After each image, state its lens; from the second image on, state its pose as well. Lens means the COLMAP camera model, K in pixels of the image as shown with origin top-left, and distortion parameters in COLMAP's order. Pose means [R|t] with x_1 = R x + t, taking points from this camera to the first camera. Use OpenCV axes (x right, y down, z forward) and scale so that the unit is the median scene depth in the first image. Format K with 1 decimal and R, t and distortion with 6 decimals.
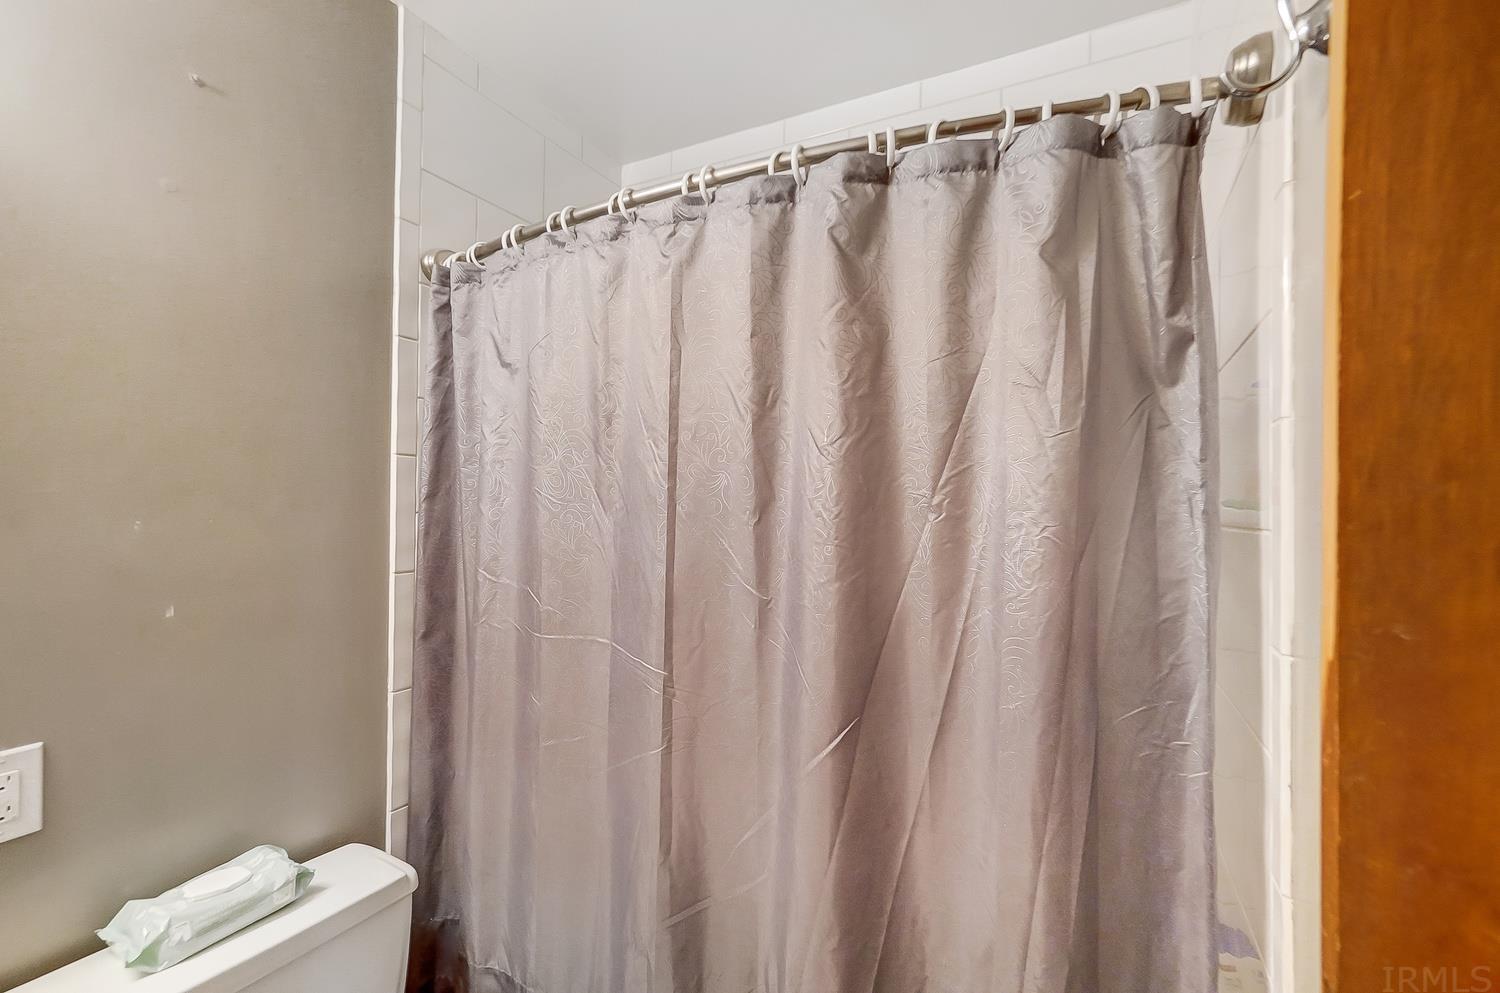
lens RADIAL K [[655.7, 0, 746.1], [0, 655.7, 502.0], [0, 0, 1]] dist [-0.001226, 0.002622]
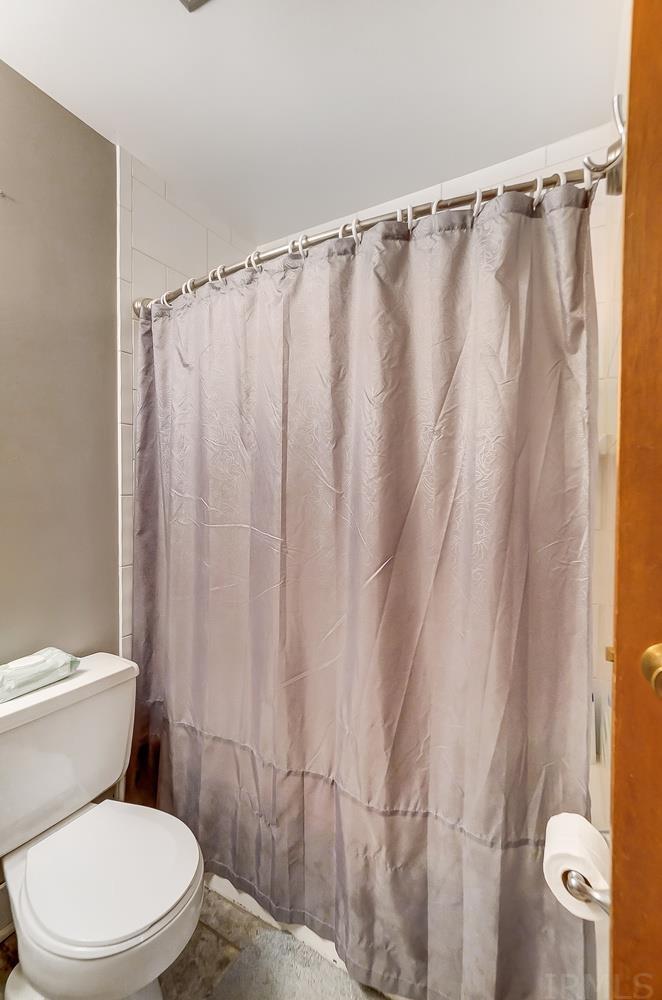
lens RADIAL K [[437.1, 0, 330.2], [0, 437.1, 495.8], [0, 0, 1]] dist [-0.001226, 0.002622]
pose [[0.999395, -0.006243, -0.034219, 0.044754], [0.007149, 0.999626, 0.026405, 0.127177], [0.034042, -0.026634, 0.999065, -0.130545]]
